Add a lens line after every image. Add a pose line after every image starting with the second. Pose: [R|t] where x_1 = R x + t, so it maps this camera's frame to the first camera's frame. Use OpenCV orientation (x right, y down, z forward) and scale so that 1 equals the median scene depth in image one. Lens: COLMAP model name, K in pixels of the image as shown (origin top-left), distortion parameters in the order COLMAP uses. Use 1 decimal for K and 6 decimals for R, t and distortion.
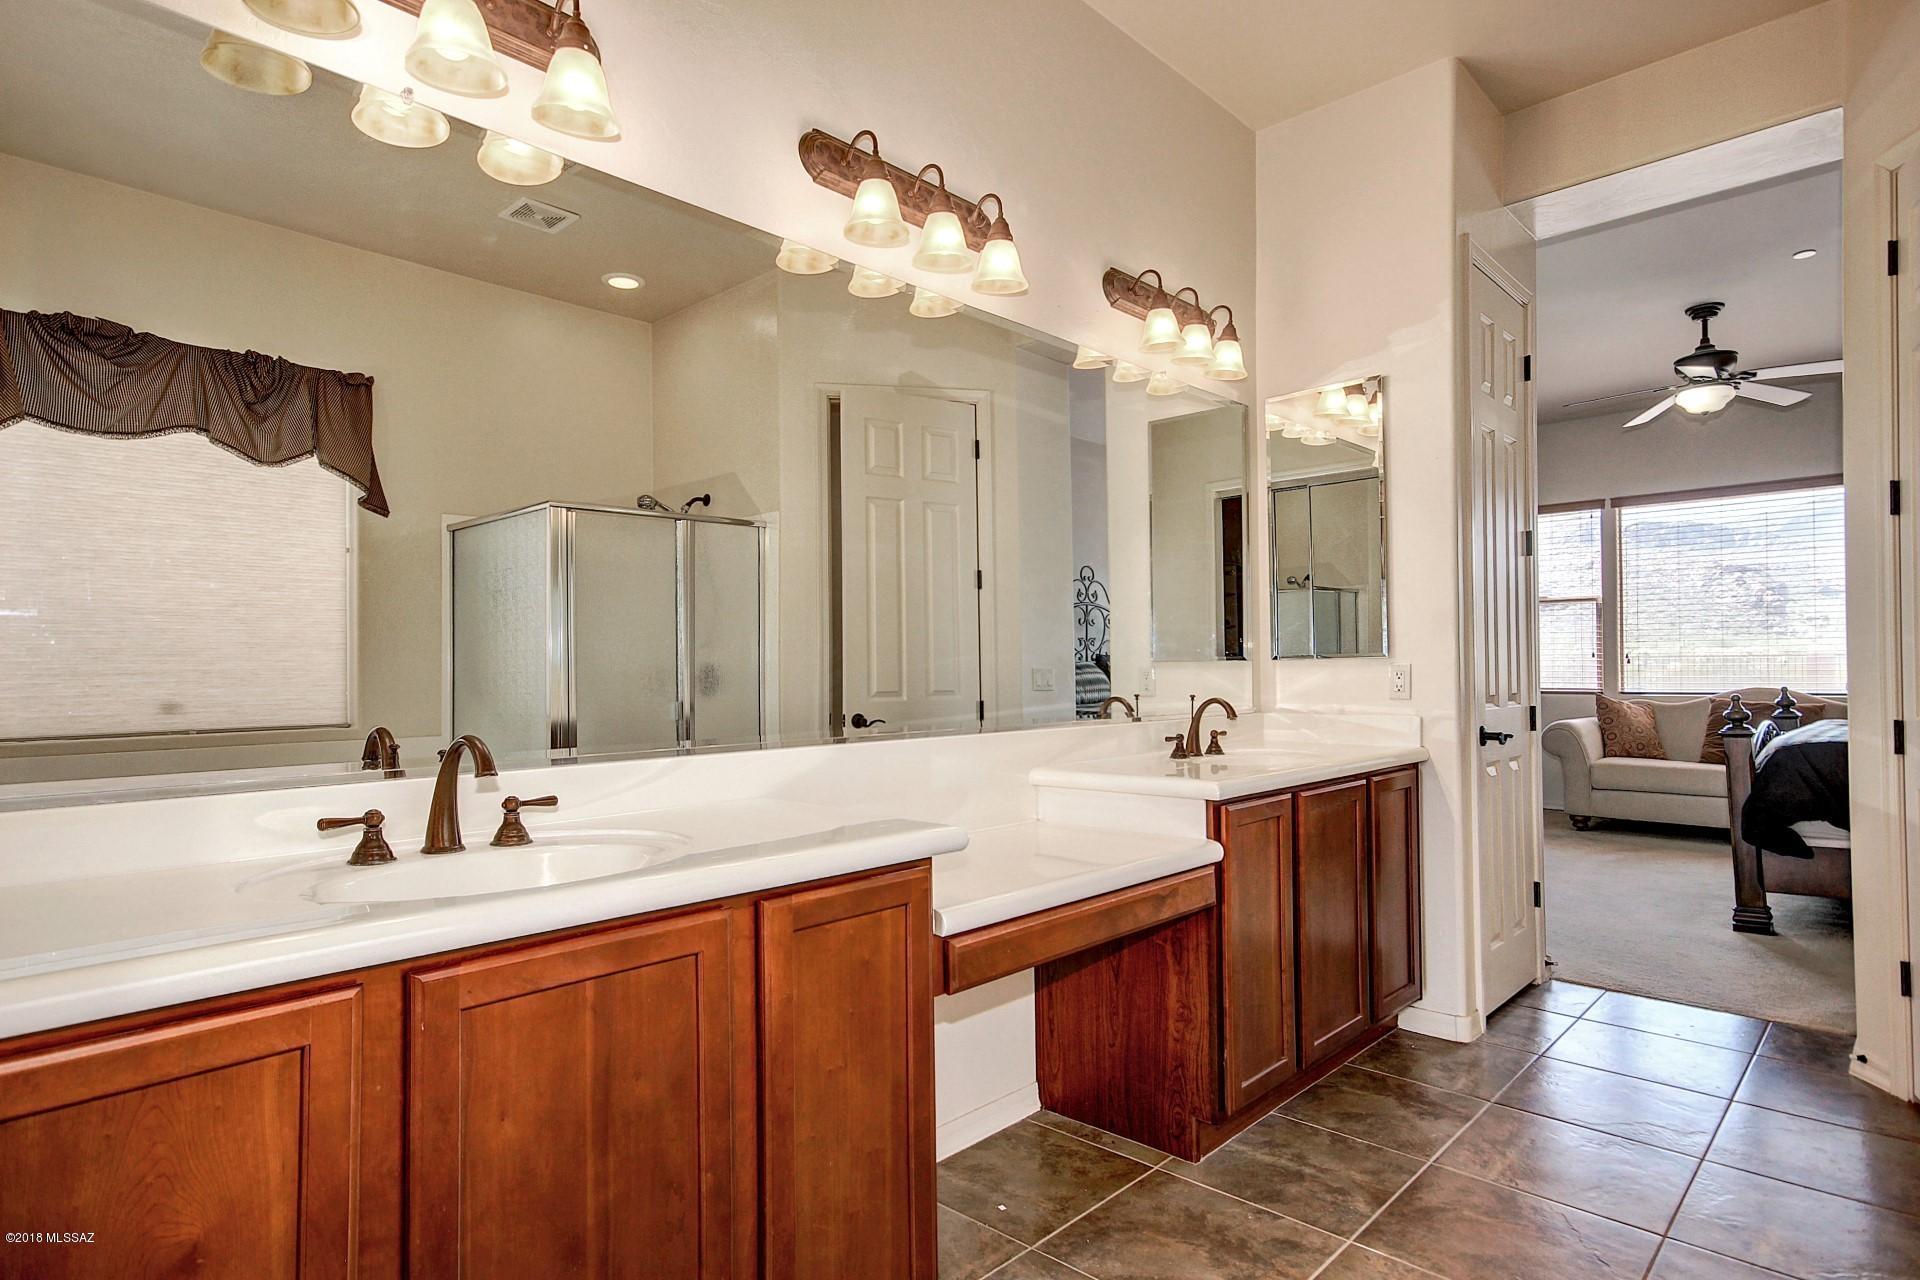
lens RADIAL K [[1038.8, 0, 960.8], [0, 1038.8, 658.0], [0, 0, 1]] dist [0.007715, 0.002785]
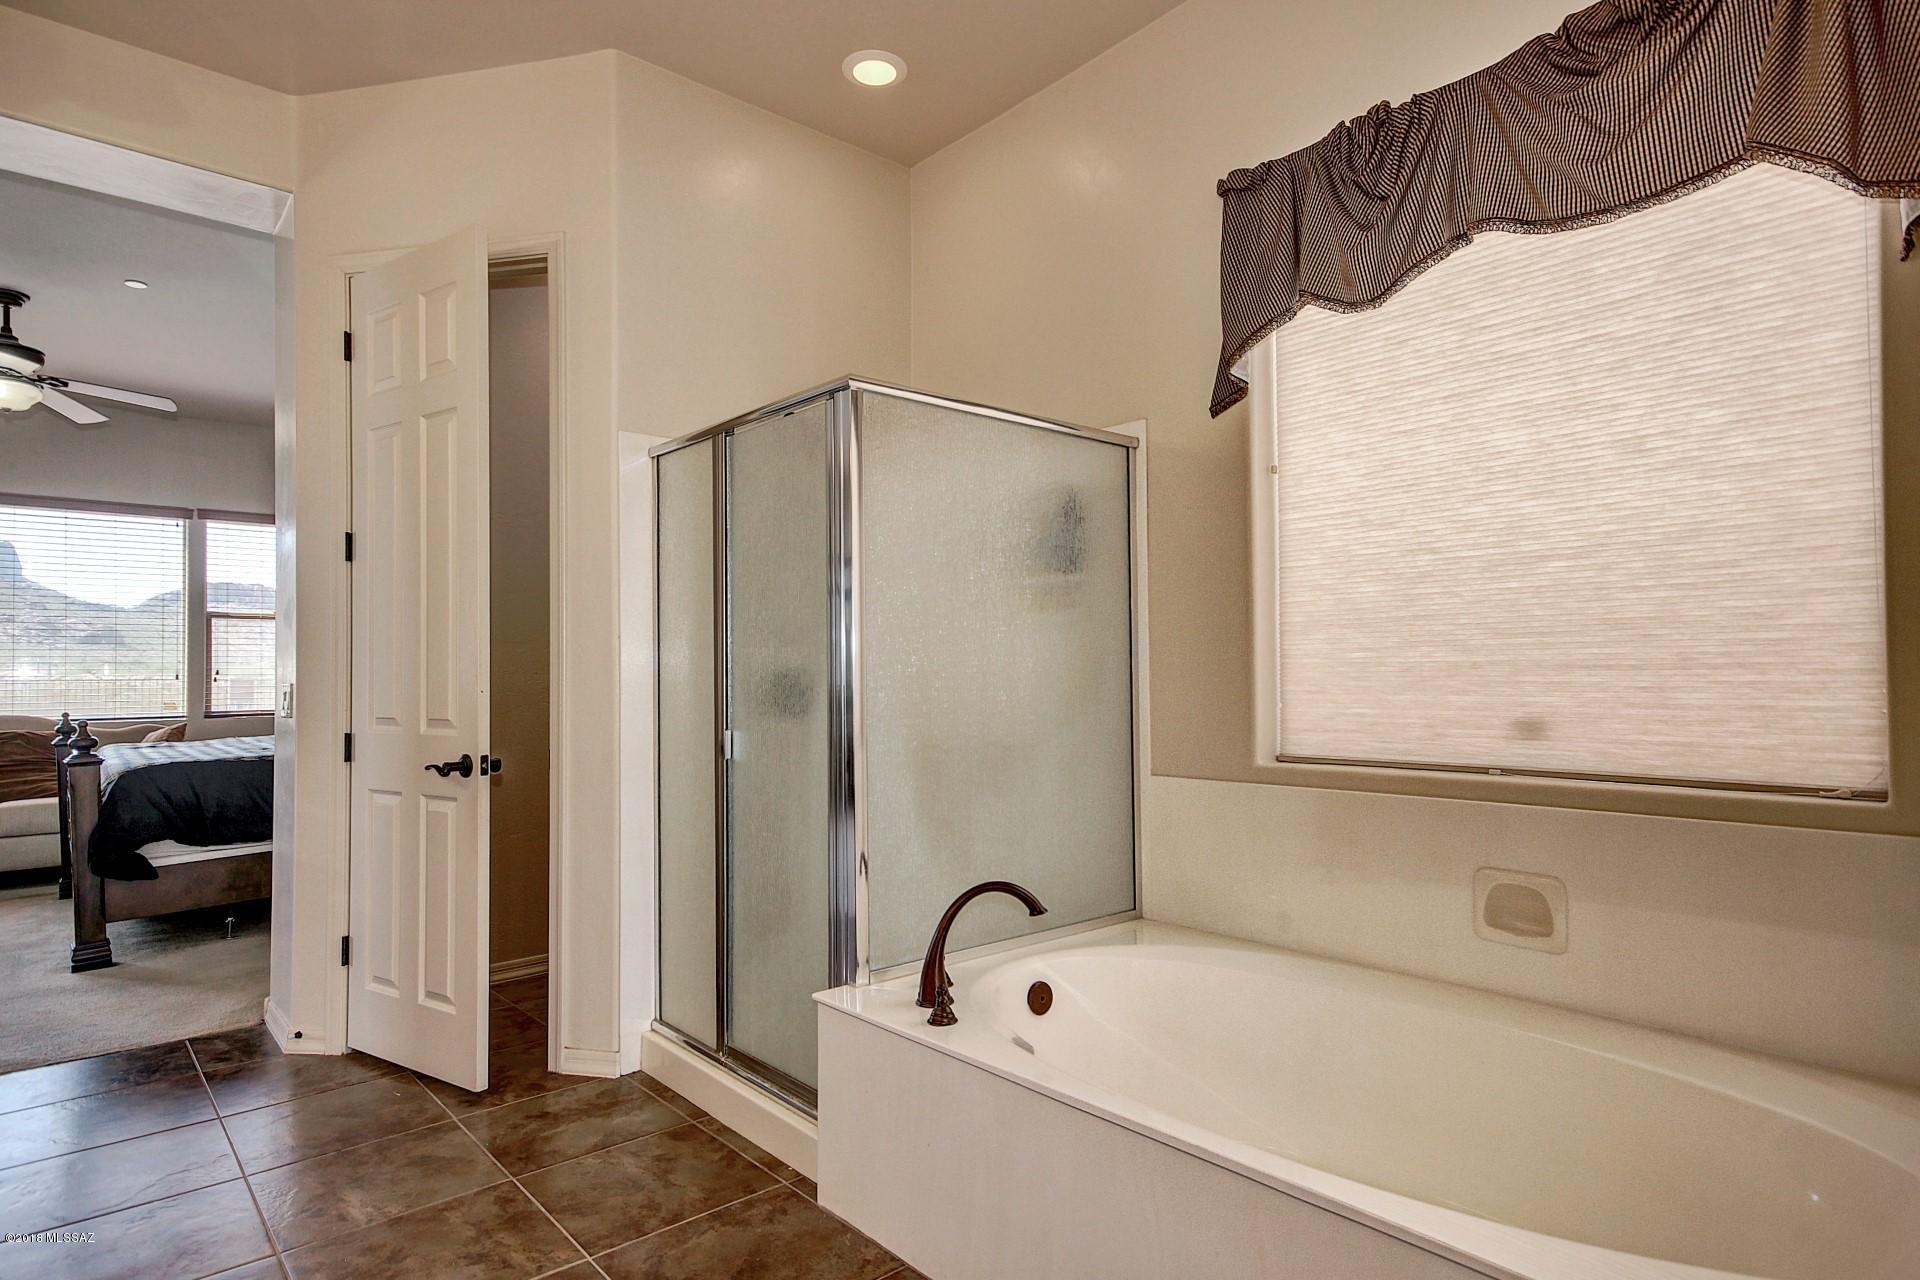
lens RADIAL K [[1038.8, 0, 960.8], [0, 1038.8, 658.0], [0, 0, 1]] dist [0.007715, 0.002785]
pose [[0.071795, 0.027696, 0.997035, -0.176274], [-0.002679, 0.999616, -0.027575, 0.003253], [-0.997416, -0.000691, 0.071842, 0.164085]]
